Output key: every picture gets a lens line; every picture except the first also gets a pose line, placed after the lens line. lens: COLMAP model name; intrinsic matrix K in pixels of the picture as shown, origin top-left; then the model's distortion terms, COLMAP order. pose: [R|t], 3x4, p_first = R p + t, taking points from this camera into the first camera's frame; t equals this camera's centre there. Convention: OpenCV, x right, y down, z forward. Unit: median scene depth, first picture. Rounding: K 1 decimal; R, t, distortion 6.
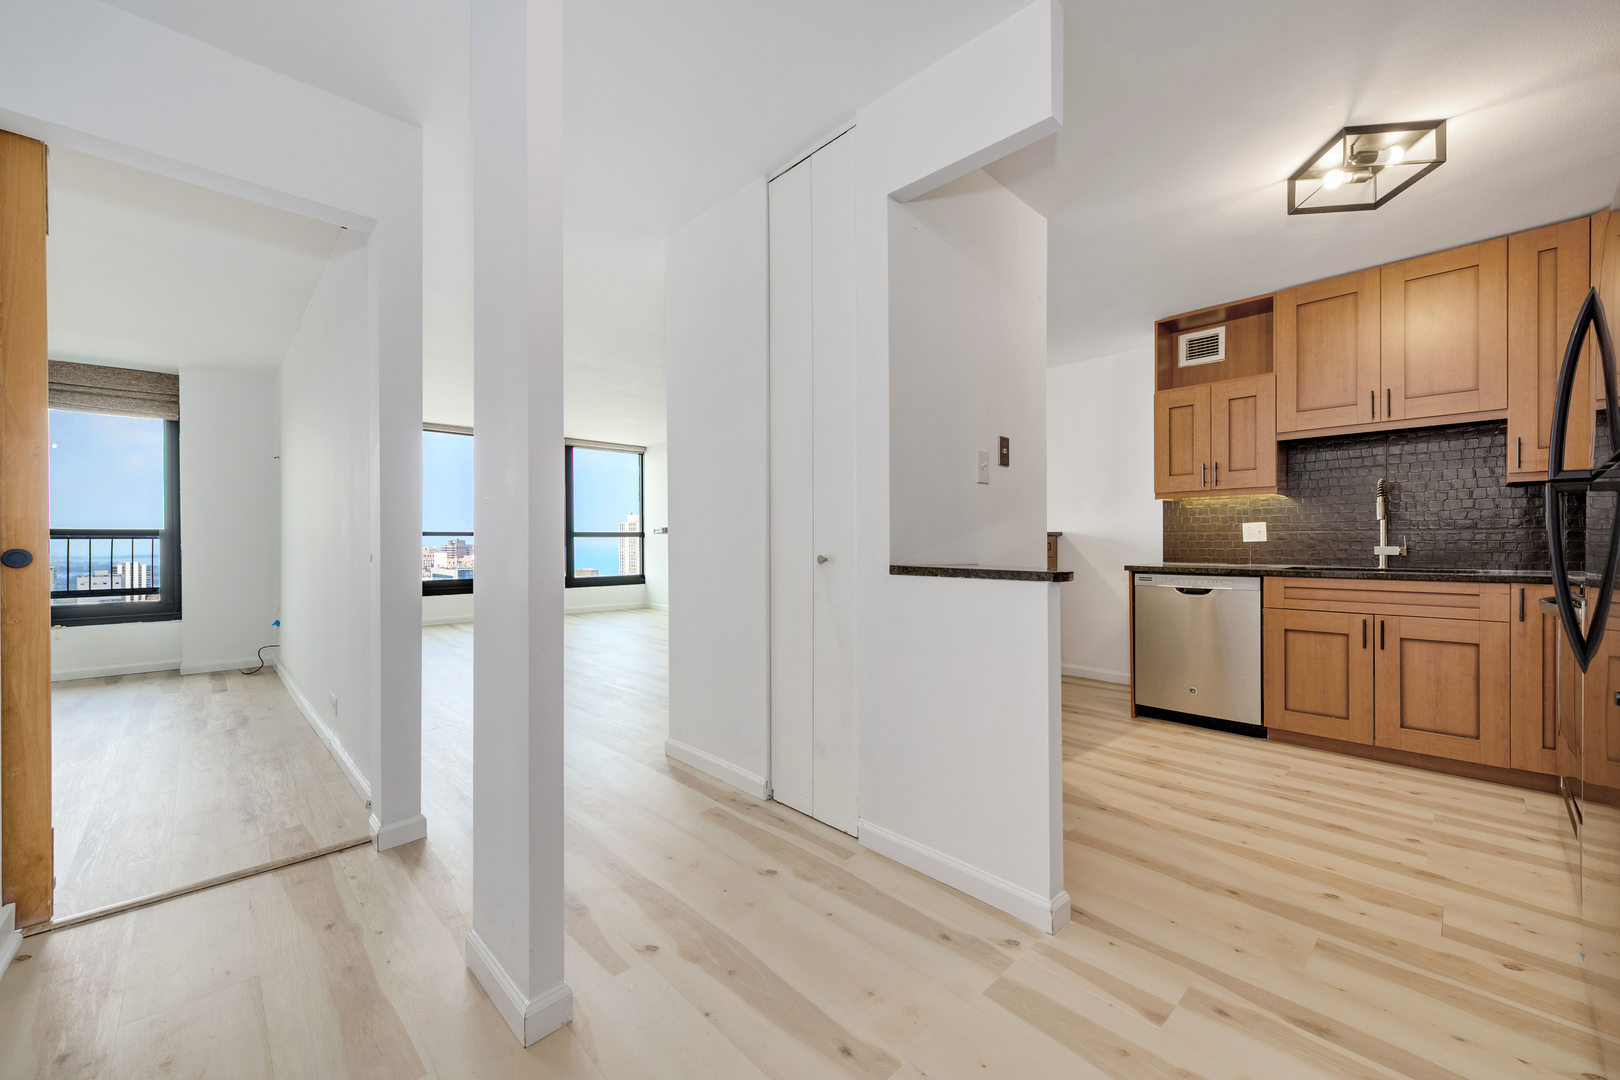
lens RADIAL K [[640.6, 0, 793.7], [0, 640.6, 538.4], [0, 0, 1]] dist [0.007704, -0.000199]
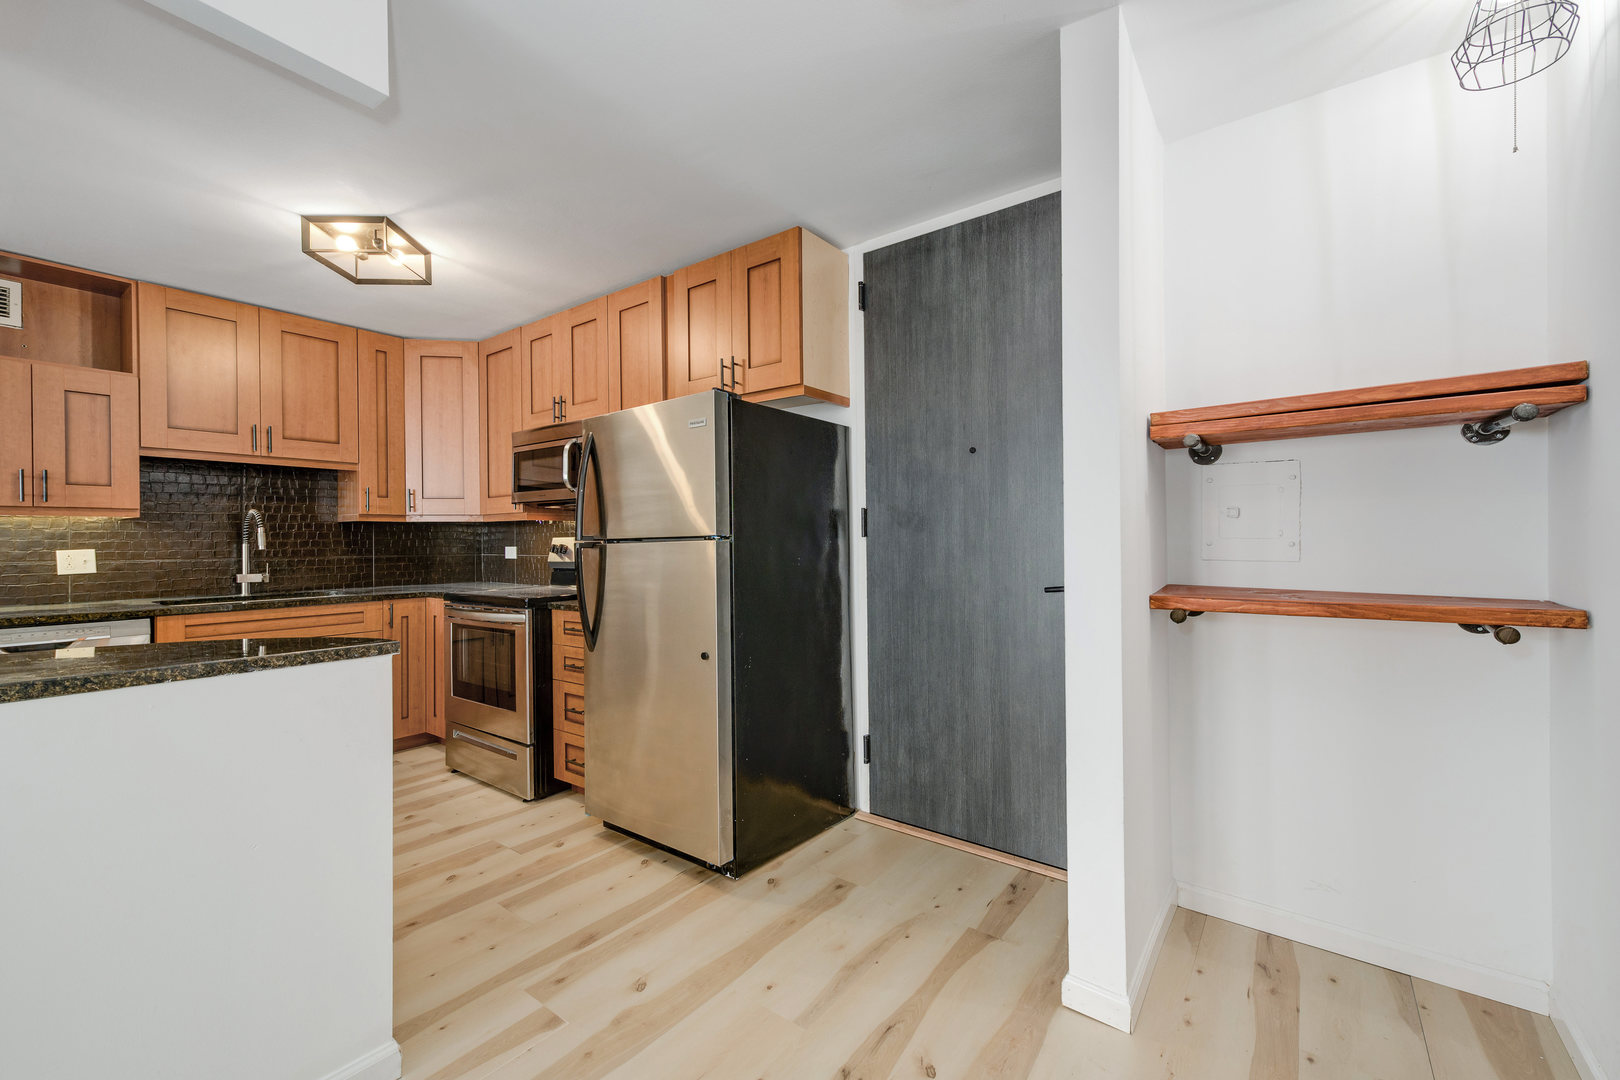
lens RADIAL K [[640.6, 0, 793.7], [0, 640.6, 538.4], [0, 0, 1]] dist [0.007704, -0.000199]
pose [[-0.146409, 0.006216, 0.989205, -0.226372], [0.004100, 0.999975, -0.005677, -0.034278], [-0.989216, 0.003224, -0.146431, 0.274377]]
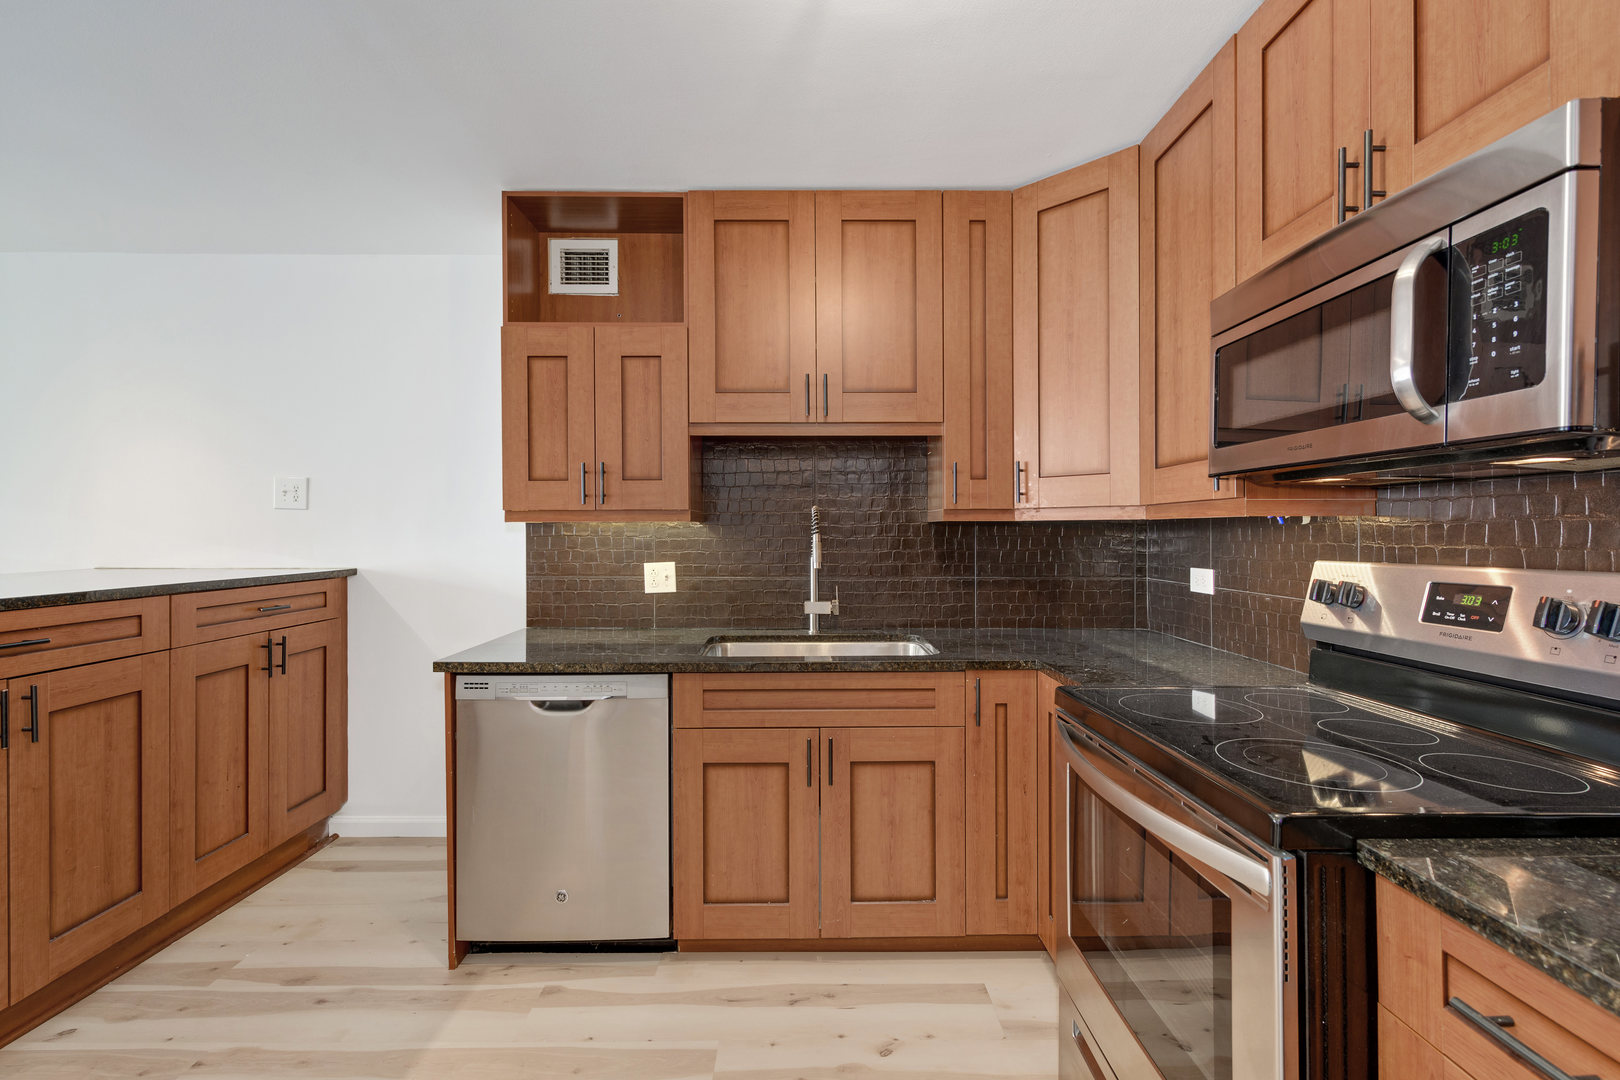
lens RADIAL K [[743.3, 0, 875.3], [0, 743.3, 539.0], [0, 0, 1]] dist [0.002766, -0.000074]
pose [[0.621596, -0.007640, 0.783301, 0.313054], [0.001485, 0.999962, 0.008575, -0.060379], [-0.783337, -0.004167, 0.621584, 0.431382]]
